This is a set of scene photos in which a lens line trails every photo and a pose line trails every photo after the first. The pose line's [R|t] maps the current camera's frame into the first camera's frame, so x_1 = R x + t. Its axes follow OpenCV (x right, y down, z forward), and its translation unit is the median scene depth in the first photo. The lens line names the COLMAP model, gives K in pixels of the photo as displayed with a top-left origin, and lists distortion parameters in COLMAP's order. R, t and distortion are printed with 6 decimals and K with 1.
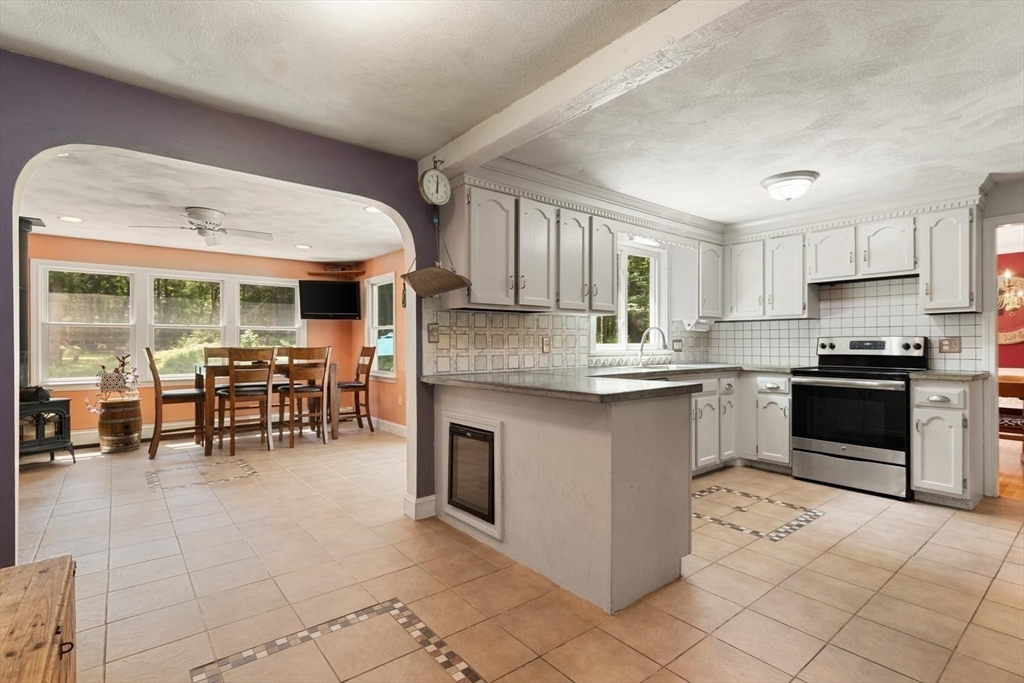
lens RADIAL K [[483.9, 0, 510.5], [0, 483.9, 343.6], [0, 0, 1]] dist [0.000056, -0.000453]
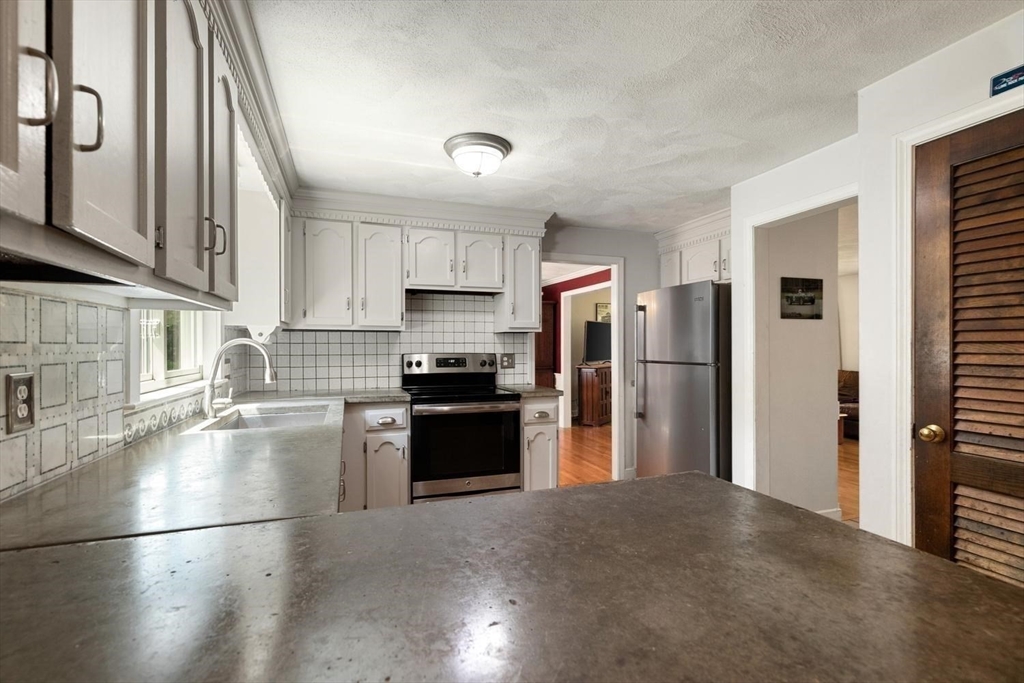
lens RADIAL K [[470.0, 0, 506.5], [0, 470.0, 346.9], [0, 0, 1]] dist [0.009777, -0.001588]
pose [[0.345427, 0.001101, 0.938445, -0.071131], [-0.000156, 0.999999, -0.001116, -0.023523], [-0.938446, 0.000239, 0.345427, 0.535861]]
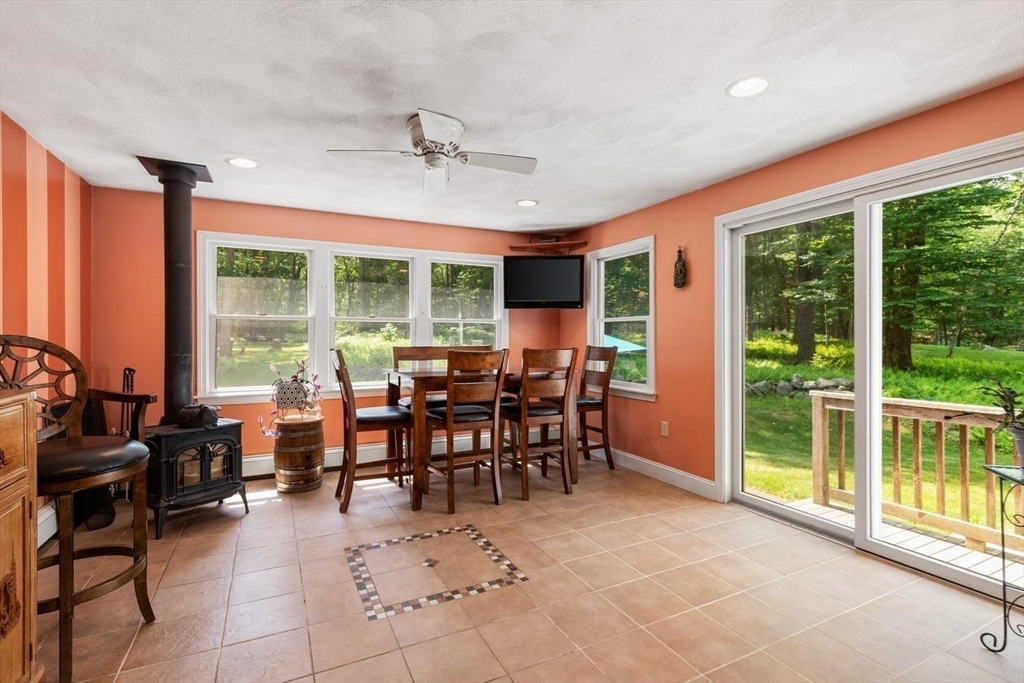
lens RADIAL K [[470.0, 0, 504.4], [0, 470.0, 336.8], [0, 0, 1]] dist [0.009777, -0.001588]
pose [[0.975158, 0.002358, -0.221499, -0.392084], [-0.001757, 0.999994, 0.002911, -0.012759], [0.221504, -0.002450, 0.975156, 0.422334]]
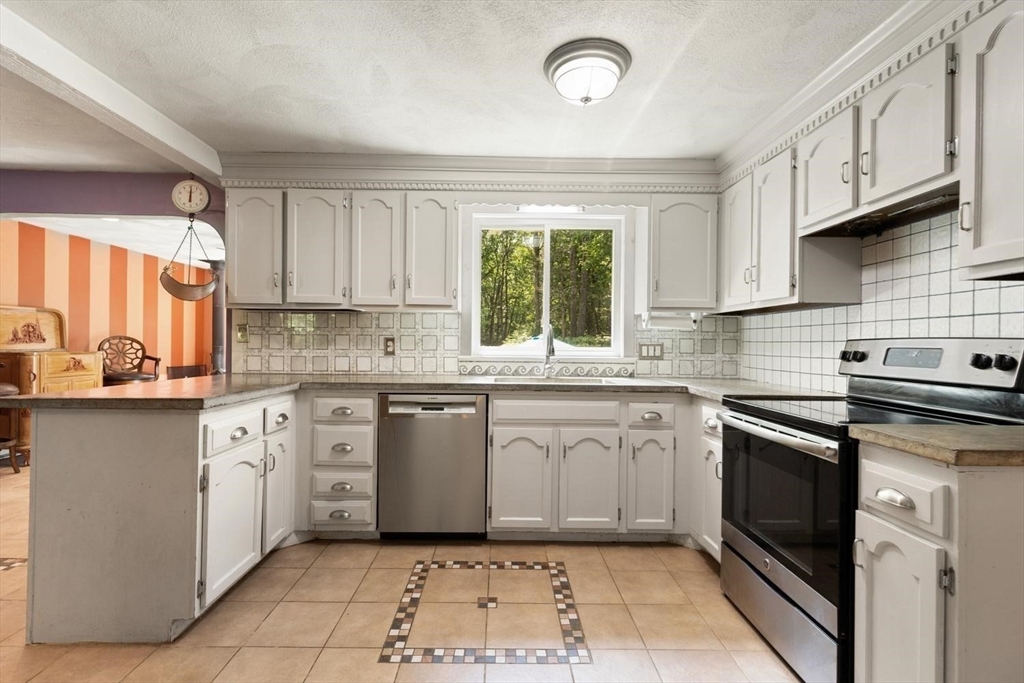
lens RADIAL K [[470.0, 0, 506.3], [0, 470.0, 342.9], [0, 0, 1]] dist [0.009777, -0.001588]
pose [[0.789278, 0.009220, -0.613966, 0.646086], [-0.011614, 0.999933, 0.000086, -0.005115], [0.613926, 0.007062, 0.789332, 0.376502]]
